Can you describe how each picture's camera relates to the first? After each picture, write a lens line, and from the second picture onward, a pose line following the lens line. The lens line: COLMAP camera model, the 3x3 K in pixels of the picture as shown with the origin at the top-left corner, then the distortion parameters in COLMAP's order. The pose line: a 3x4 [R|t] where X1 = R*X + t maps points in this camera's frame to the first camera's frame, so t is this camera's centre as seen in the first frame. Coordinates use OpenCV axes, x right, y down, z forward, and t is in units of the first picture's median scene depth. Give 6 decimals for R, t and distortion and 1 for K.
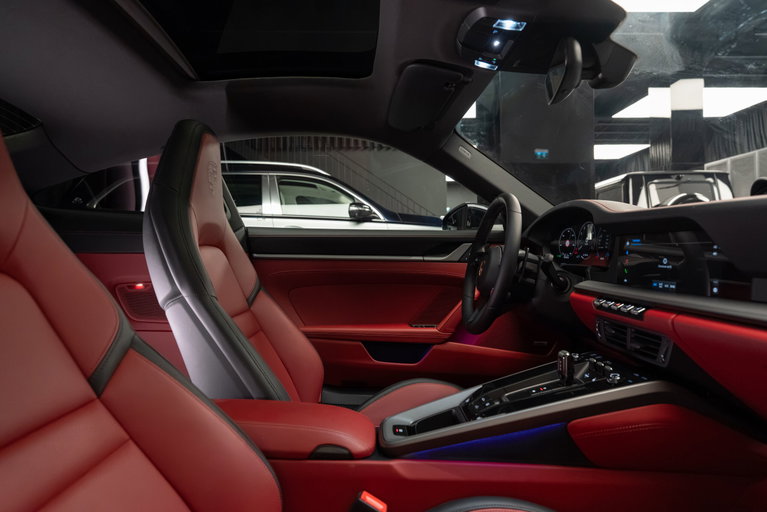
lens RADIAL K [[455.9, 0, 383.5], [0, 455.9, 256.0], [0, 0, 1]] dist [-0.002914, 0.000152]
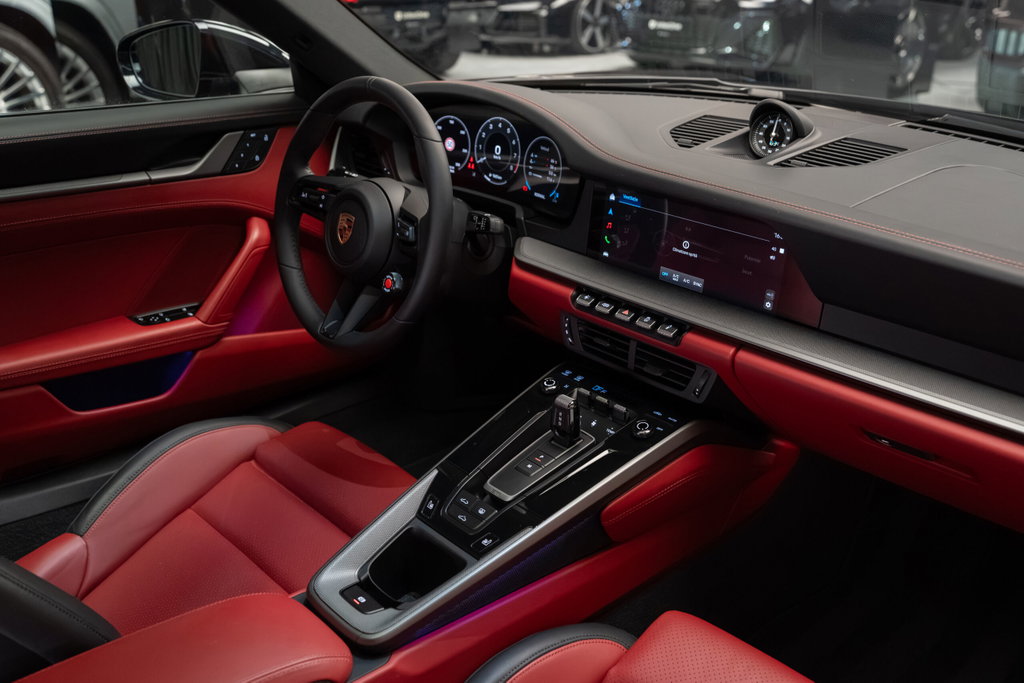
lens RADIAL K [[942.2, 0, 512.0], [0, 942.2, 341.5], [0, 0, 1]] dist [-0.011668, -0.004293]
pose [[0.756394, -0.229860, 0.612399, -0.289647], [-0.015281, 0.929759, 0.367852, -0.222796], [-0.653938, -0.287599, 0.699751, 0.081393]]
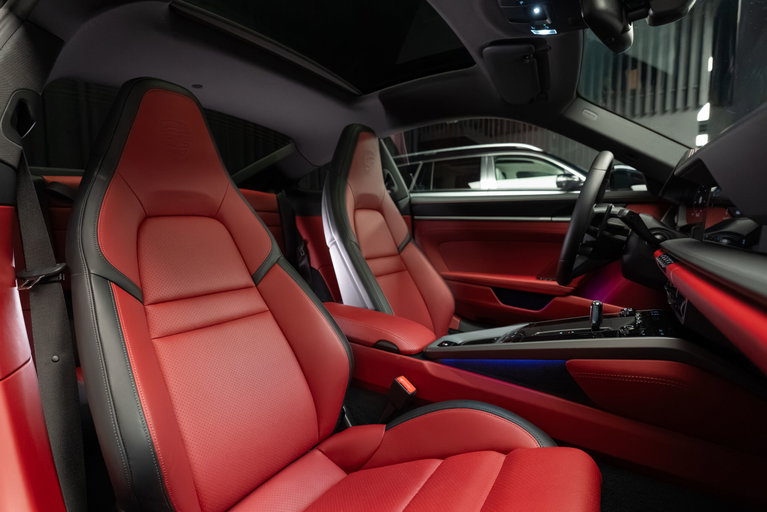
lens RADIAL K [[374.4, 0, 383.5], [0, 374.4, 256.0], [0, 0, 1]] dist [0.003234, 0.000266]
pose [[0.822803, 0.050506, -0.566078, 0.318872], [-0.005363, 0.996689, 0.081130, 0.027252], [0.568301, -0.063718, 0.820350, 0.017533]]
